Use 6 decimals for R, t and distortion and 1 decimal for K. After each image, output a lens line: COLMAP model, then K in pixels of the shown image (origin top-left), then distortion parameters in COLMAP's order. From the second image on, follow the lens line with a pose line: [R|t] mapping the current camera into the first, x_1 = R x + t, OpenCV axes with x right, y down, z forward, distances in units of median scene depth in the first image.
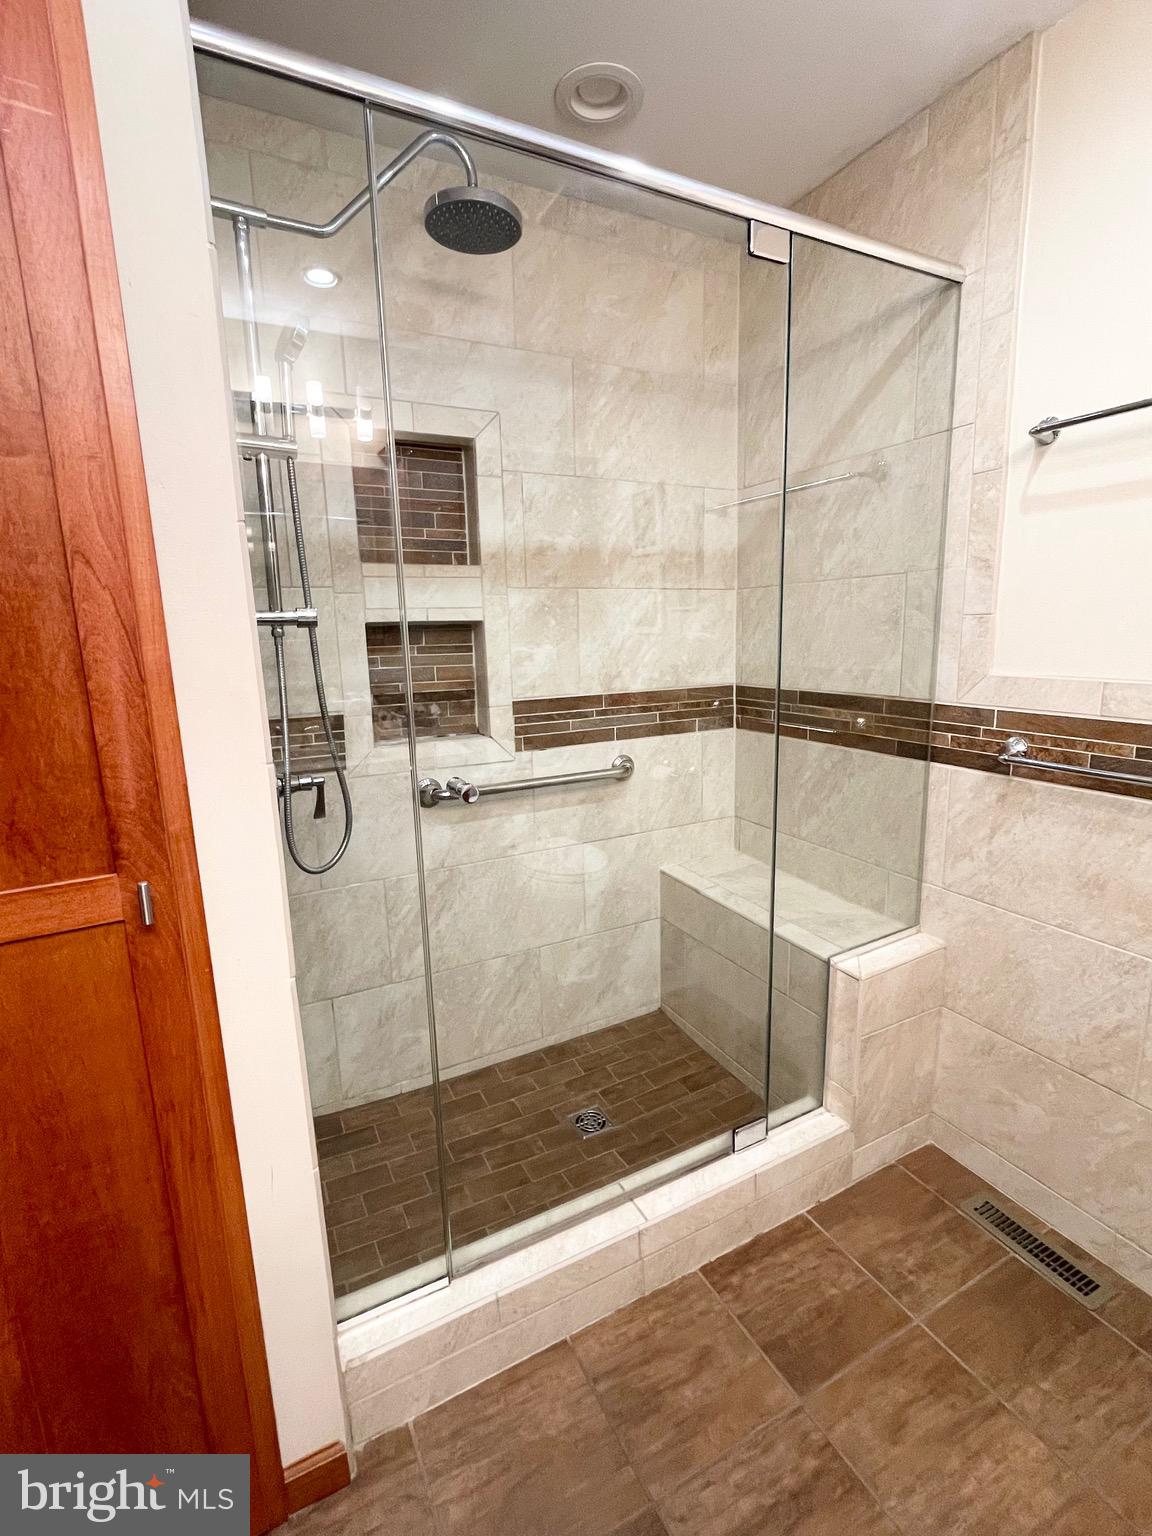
lens RADIAL K [[715.0, 0, 579.2], [0, 715.0, 766.5], [0, 0, 1]] dist [0.000815, -0.000846]
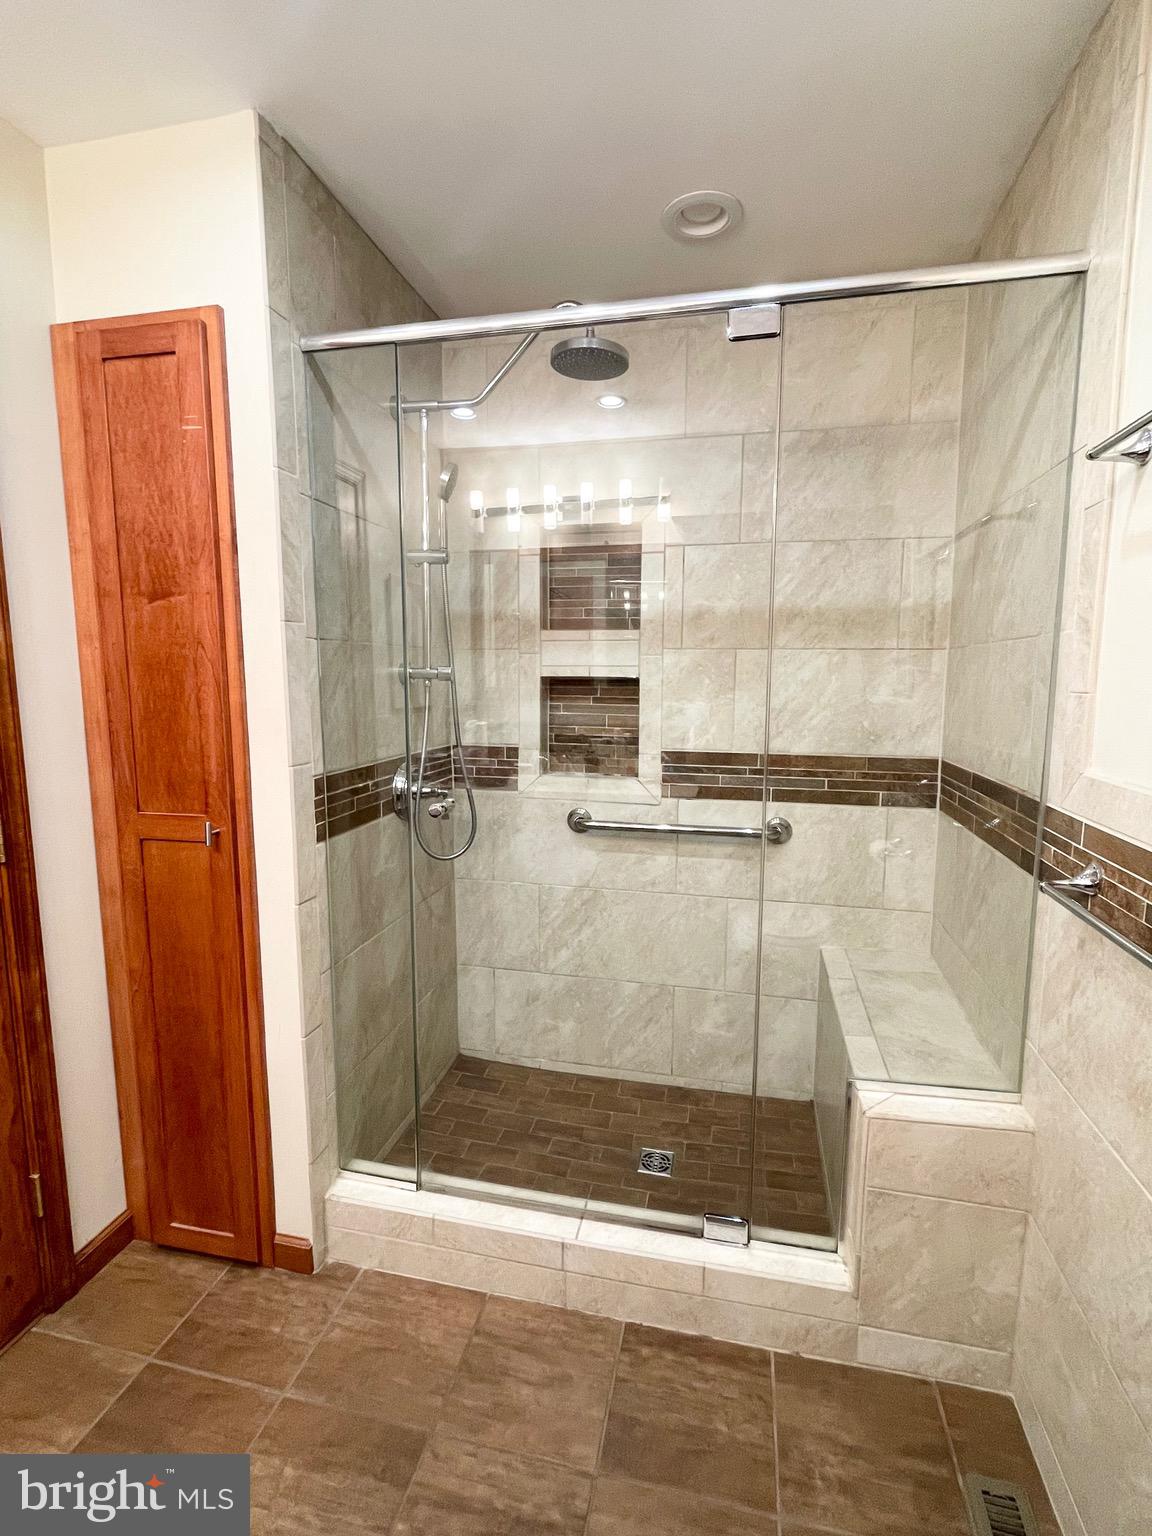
lens RADIAL K [[715.0, 0, 578.1], [0, 715.0, 765.3], [0, 0, 1]] dist [0.000815, -0.000846]
pose [[0.760896, 0.110520, -0.639392, 0.546817], [-0.148048, 0.988966, -0.005236, -0.047775], [0.631759, 0.098645, 0.768863, 0.084769]]
